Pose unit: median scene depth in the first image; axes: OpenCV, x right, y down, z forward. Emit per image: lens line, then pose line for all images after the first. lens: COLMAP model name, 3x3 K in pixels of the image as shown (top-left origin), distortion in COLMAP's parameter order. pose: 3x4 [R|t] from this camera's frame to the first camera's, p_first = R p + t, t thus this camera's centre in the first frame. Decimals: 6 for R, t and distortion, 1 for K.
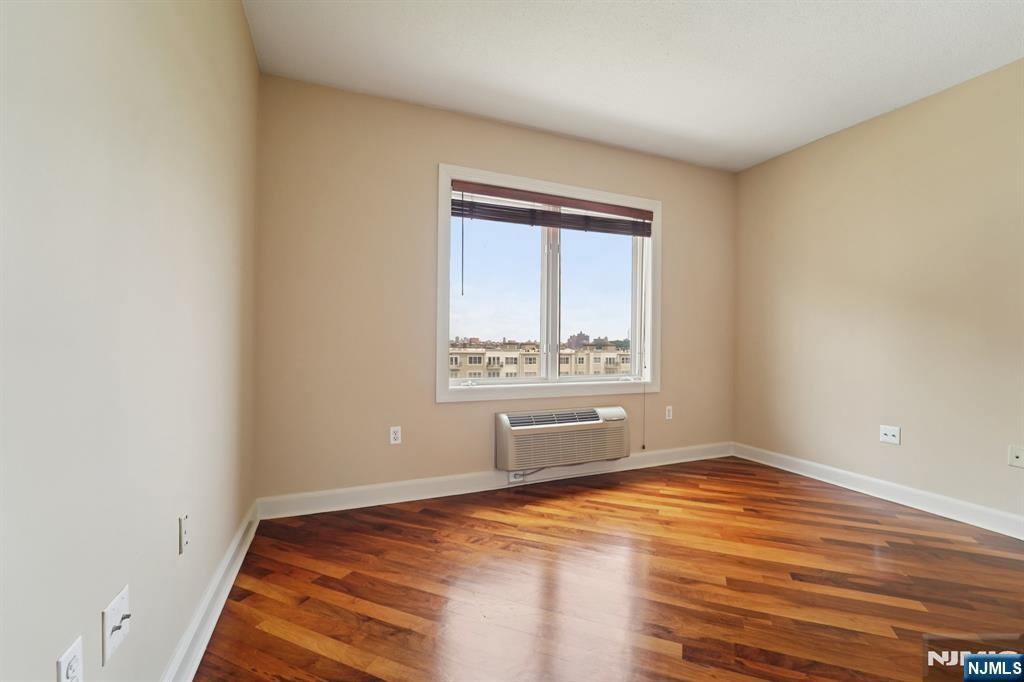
lens RADIAL K [[419.3, 0, 538.0], [0, 419.3, 348.2], [0, 0, 1]] dist [0.009542, -0.005791]
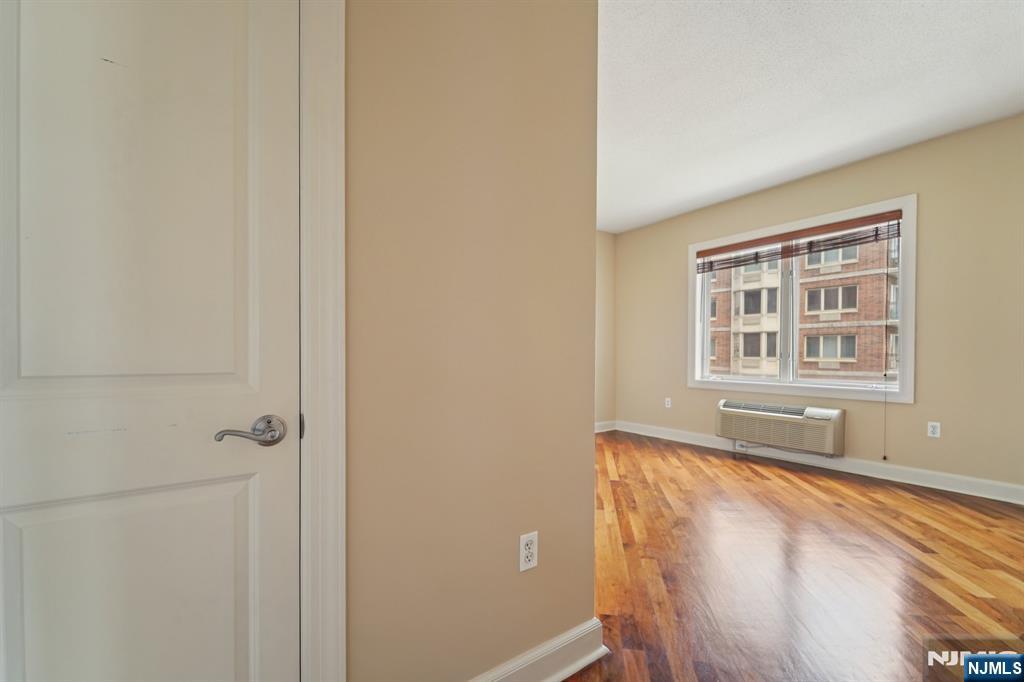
lens RADIAL K [[419.3, 0, 509.8], [0, 419.3, 362.2], [0, 0, 1]] dist [0.009542, -0.005791]
pose [[0.214495, 0.017057, -0.976576, 1.223212], [-0.004135, 0.999854, 0.016555, 0.003441], [0.976716, 0.000487, 0.214535, -0.060125]]
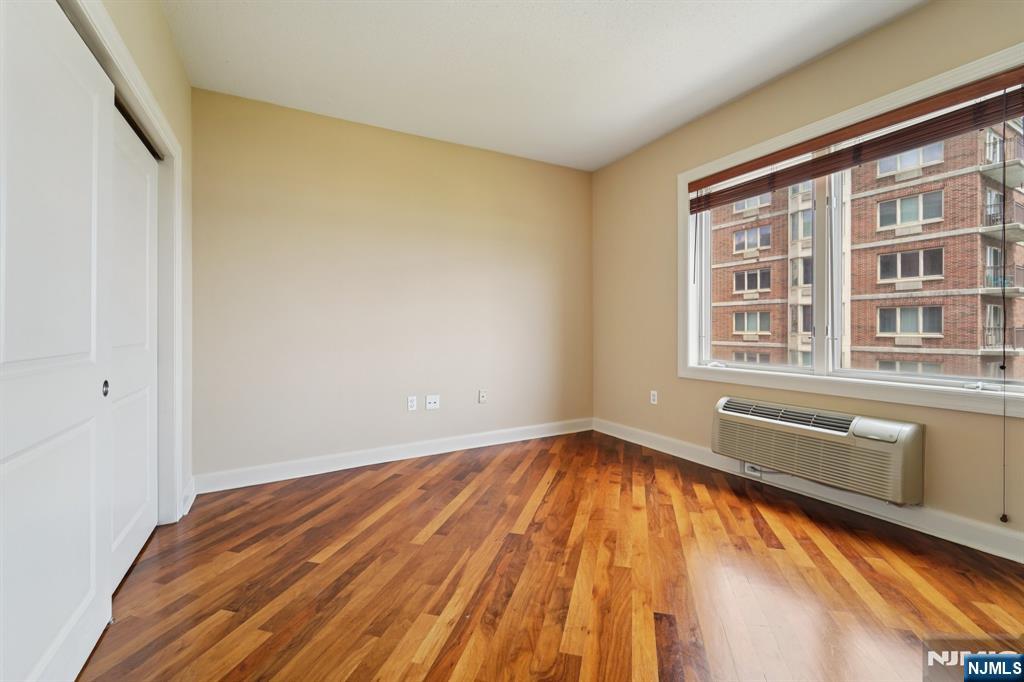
lens RADIAL K [[419.3, 0, 508.4], [0, 419.3, 332.3], [0, 0, 1]] dist [0.009542, -0.005791]
pose [[0.103335, 0.004400, -0.994637, 0.867389], [-0.001065, 0.999990, 0.004313, -0.000962], [0.994646, 0.000613, 0.103338, 0.389379]]
